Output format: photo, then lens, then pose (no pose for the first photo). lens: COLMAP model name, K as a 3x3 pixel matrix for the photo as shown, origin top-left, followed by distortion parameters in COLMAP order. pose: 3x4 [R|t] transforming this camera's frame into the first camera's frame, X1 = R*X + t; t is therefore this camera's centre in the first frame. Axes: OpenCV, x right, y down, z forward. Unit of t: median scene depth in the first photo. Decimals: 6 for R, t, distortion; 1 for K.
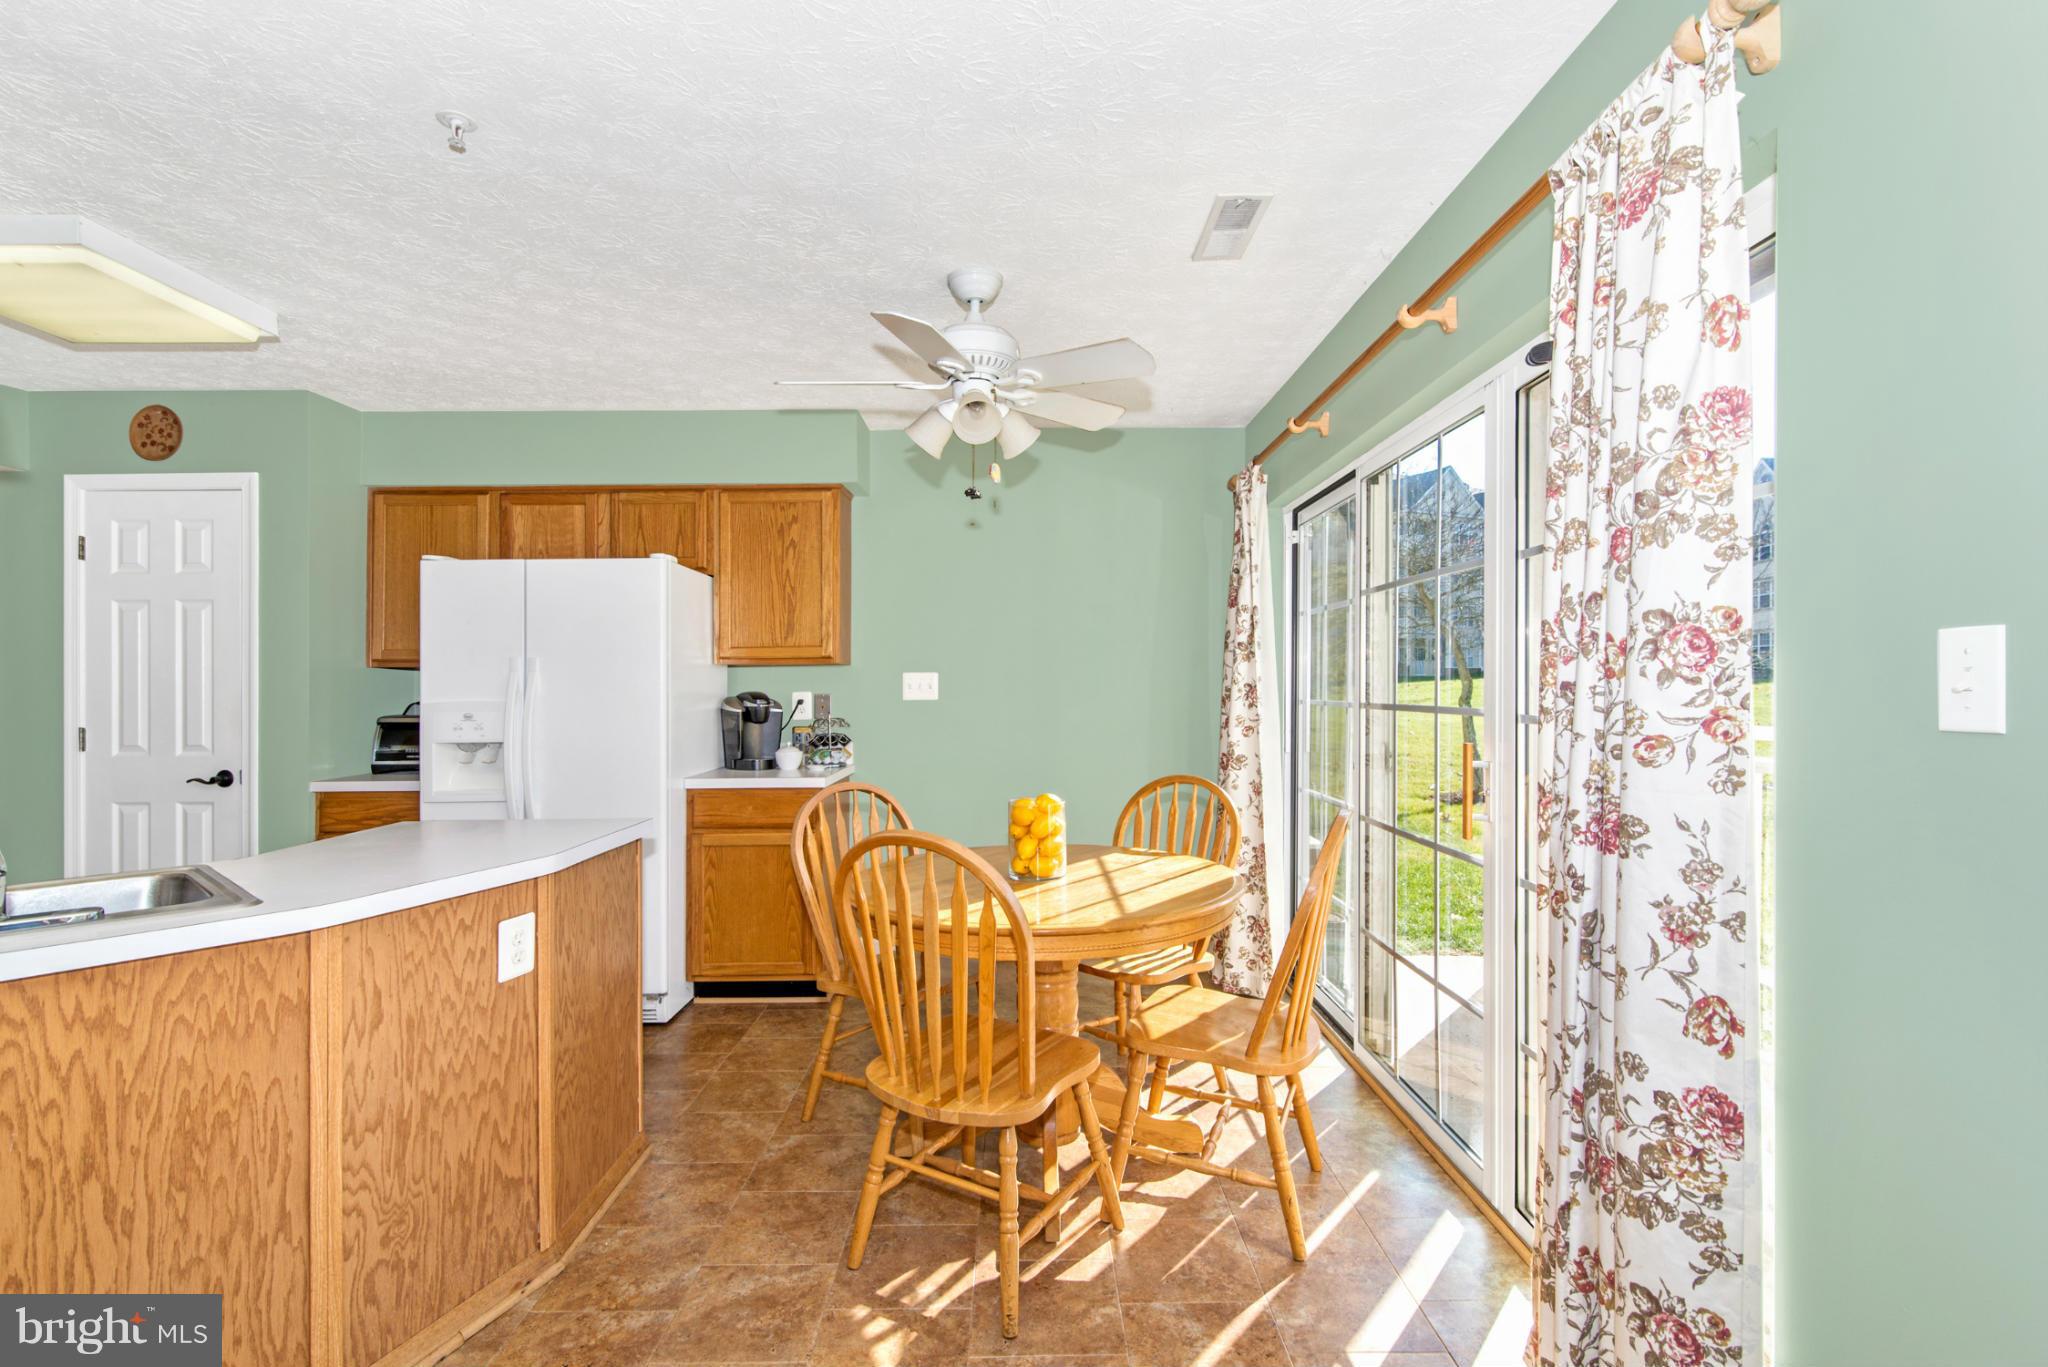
lens RADIAL K [[953.4, 0, 1032.5], [0, 953.4, 679.3], [0, 0, 1]] dist [0.004856, -0.003100]
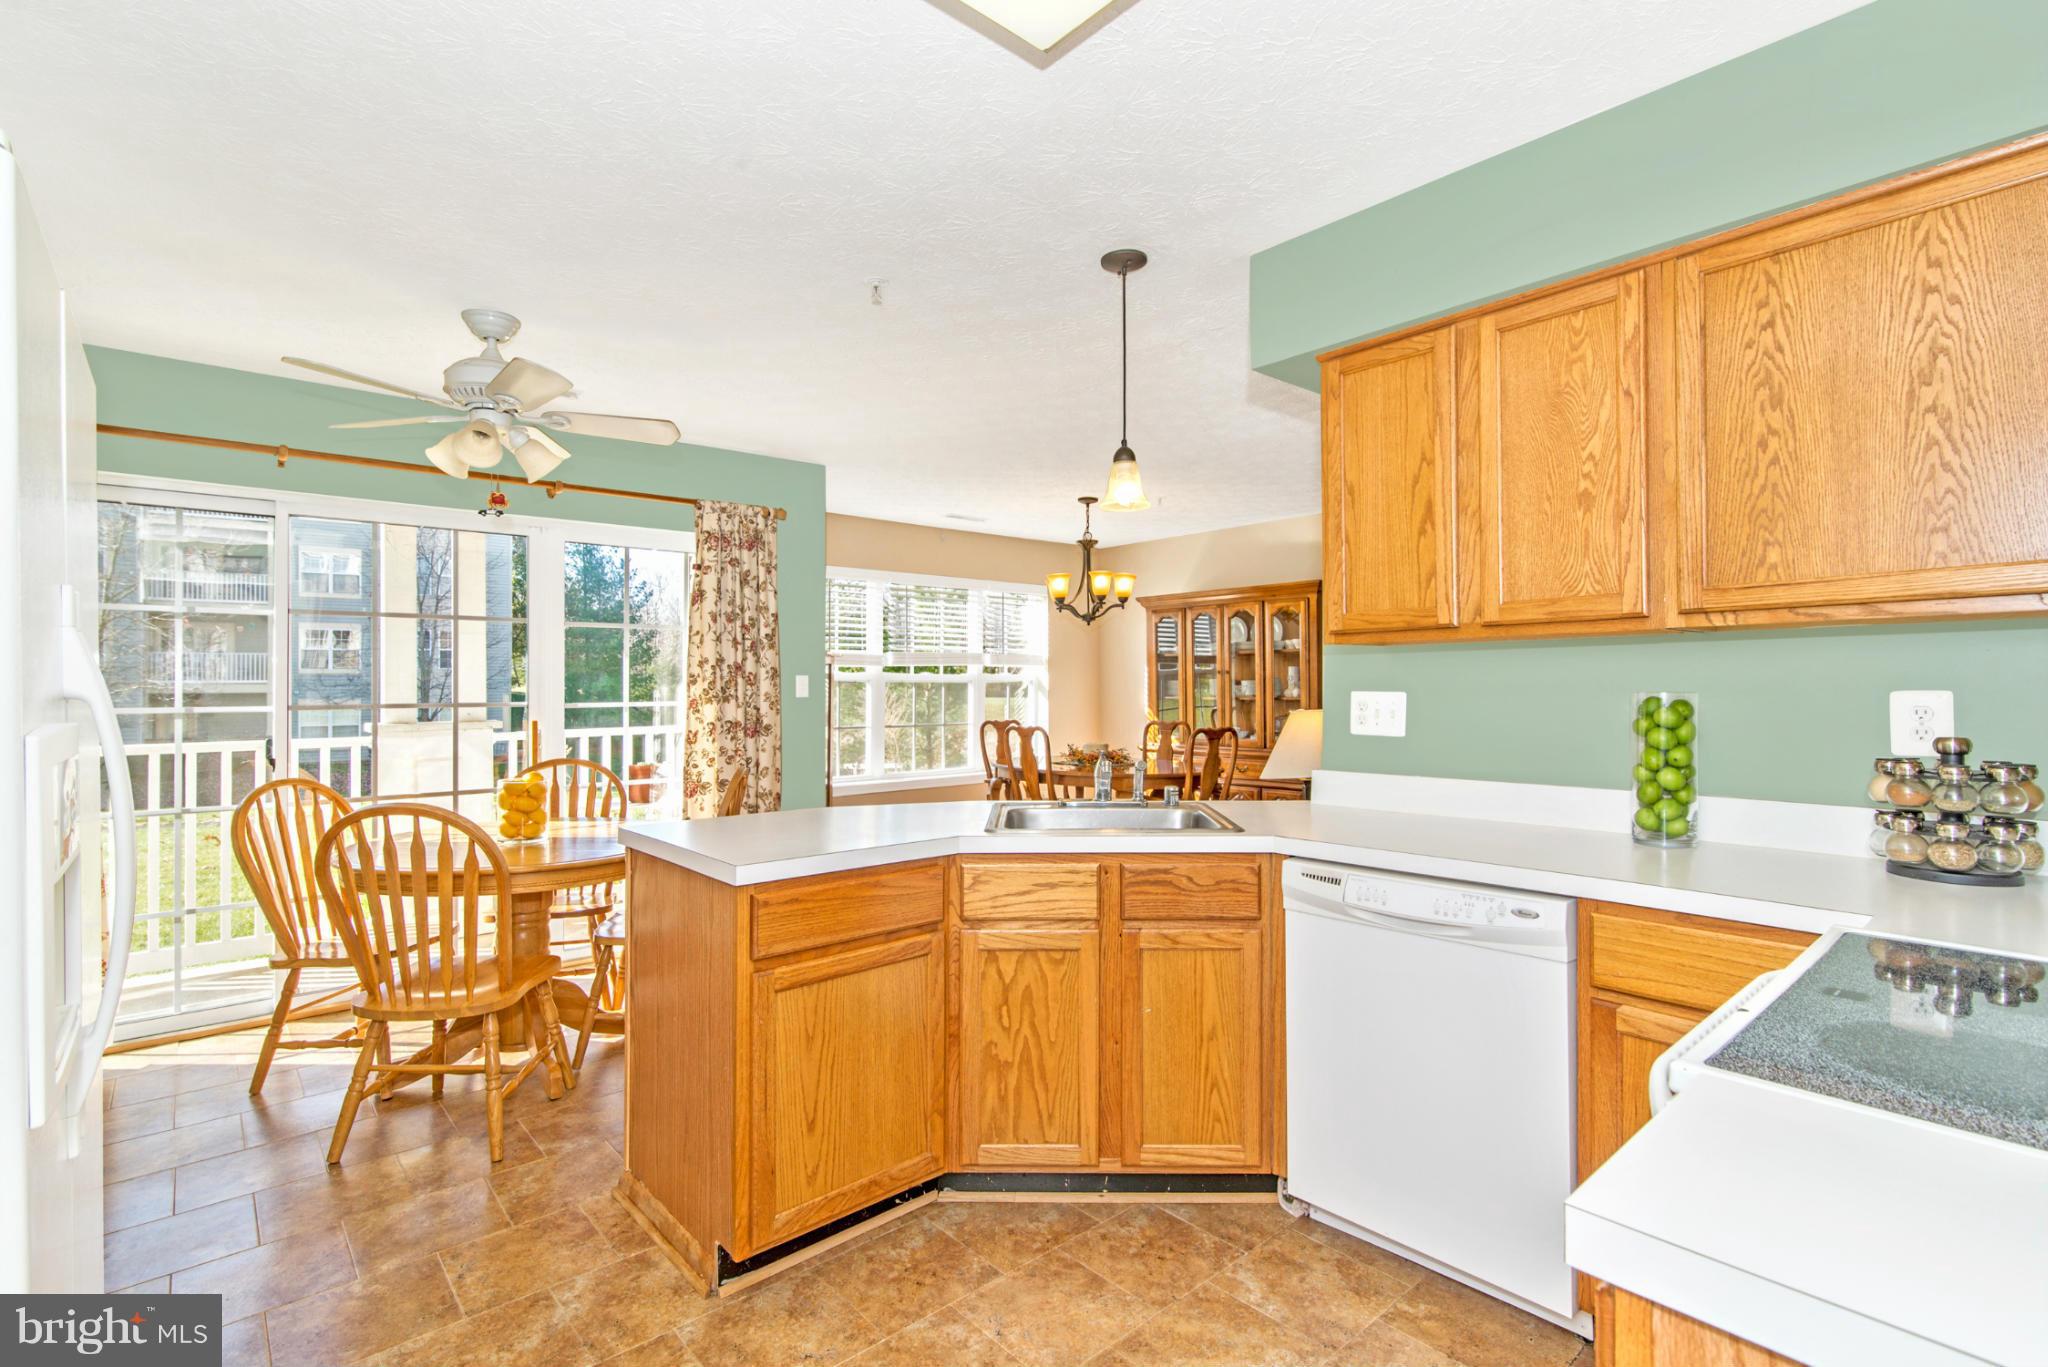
lens RADIAL K [[953.4, 0, 1011.1], [0, 953.4, 685.3], [0, 0, 1]] dist [0.004856, -0.003100]
pose [[-0.642650, 0.011419, 0.766075, -1.729094], [0.005276, 0.999931, -0.010478, 0.026447], [-0.766142, -0.002692, -0.642666, 1.685748]]
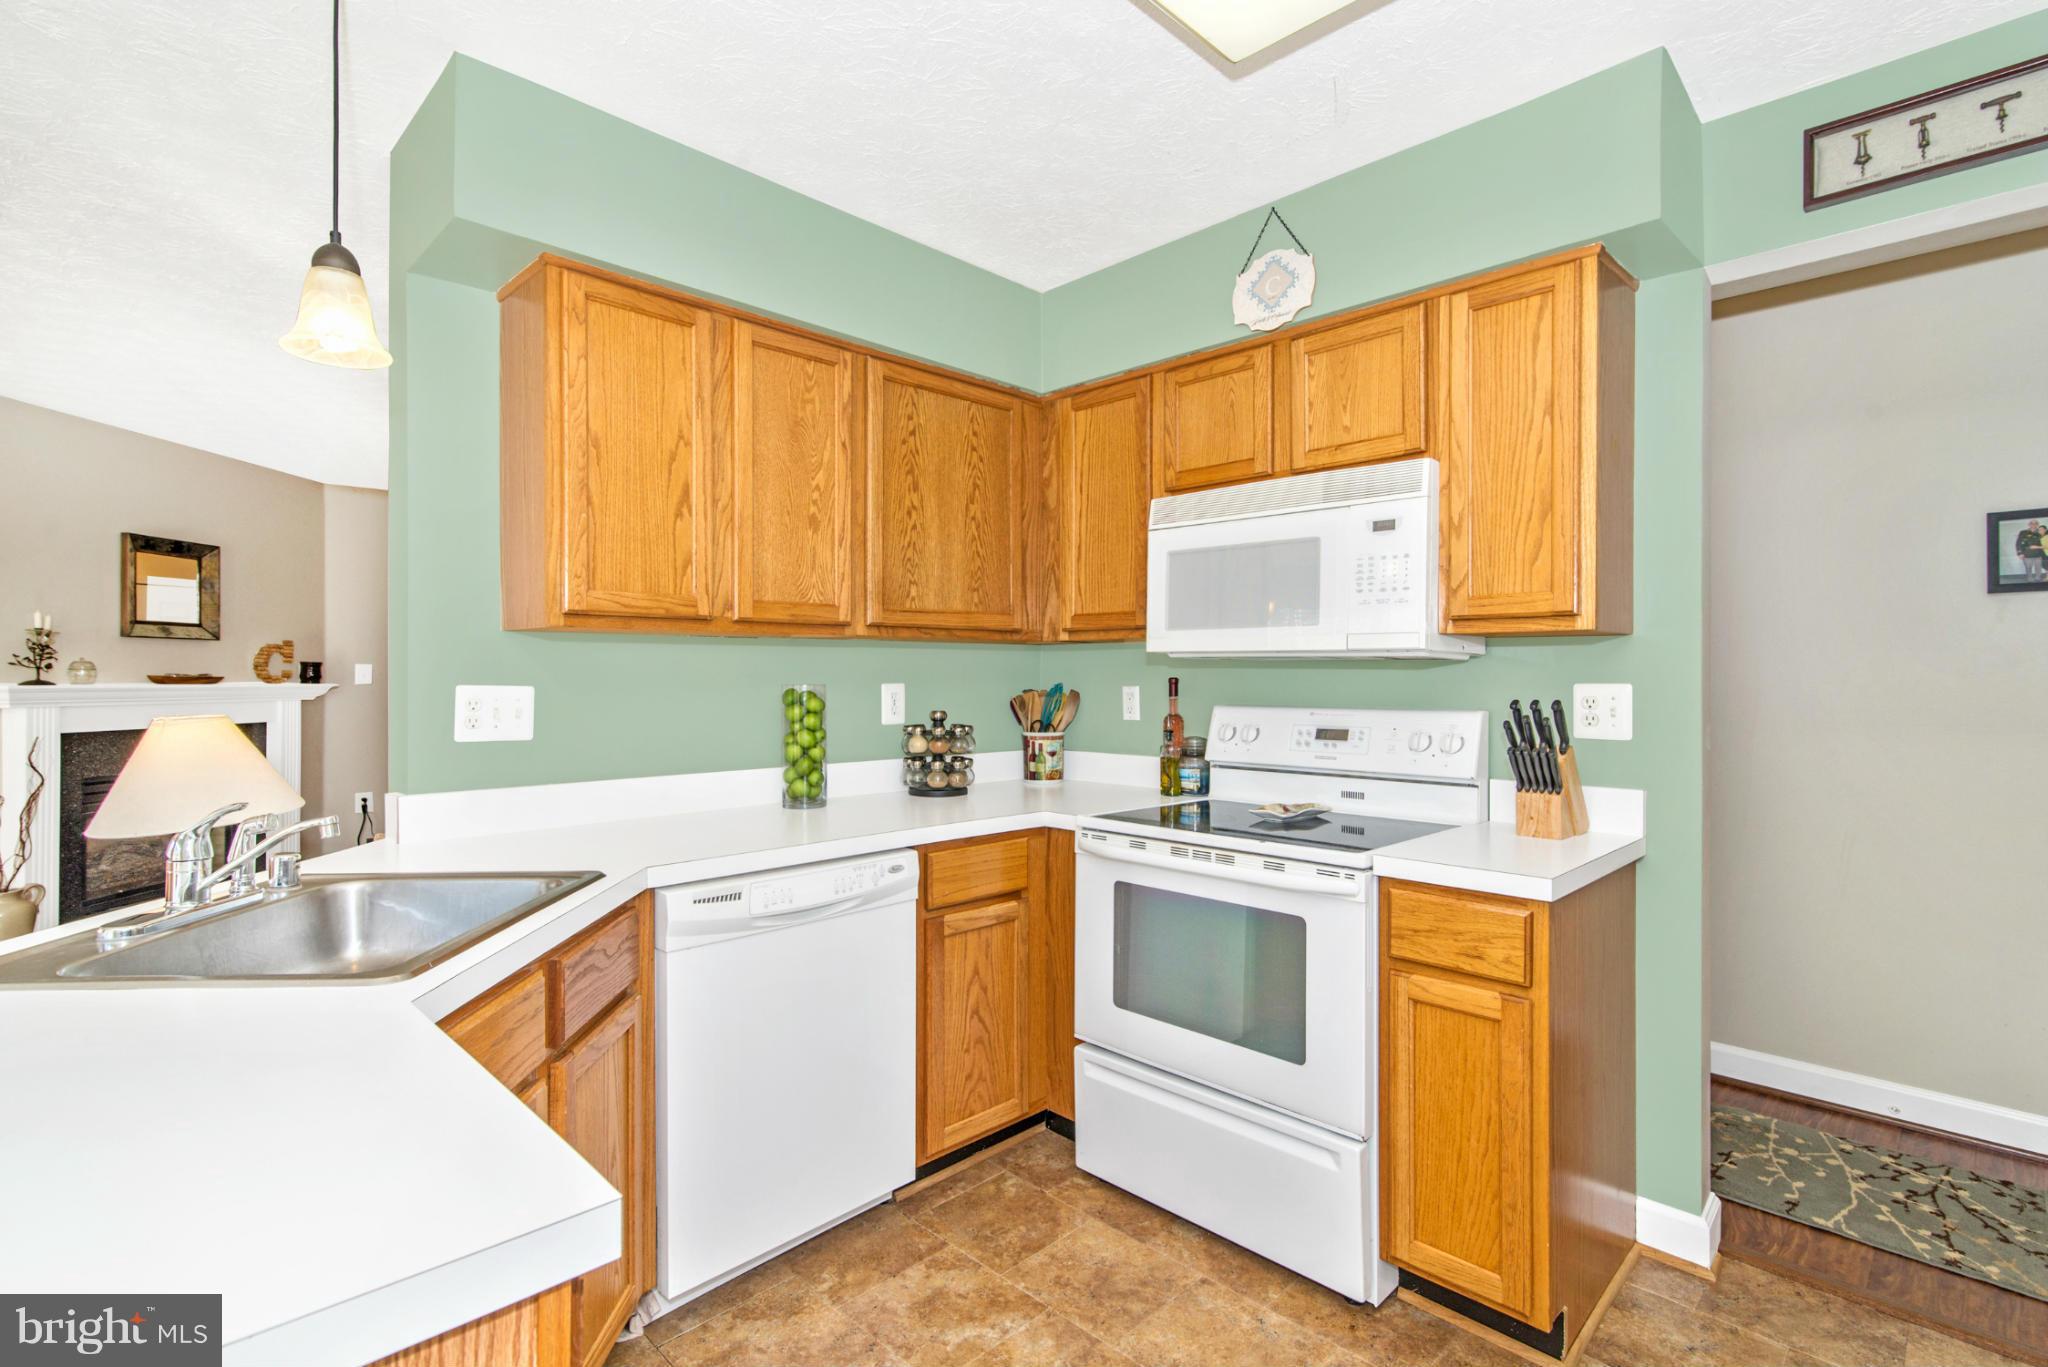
lens RADIAL K [[953.4, 0, 1024.5], [0, 953.4, 683.1], [0, 0, 1]] dist [0.004856, -0.003100]
pose [[-0.718656, 0.010023, -0.695294, -0.719371], [0.008161, 0.999949, 0.005979, 0.019380], [0.695318, -0.001377, -0.718701, 1.614268]]
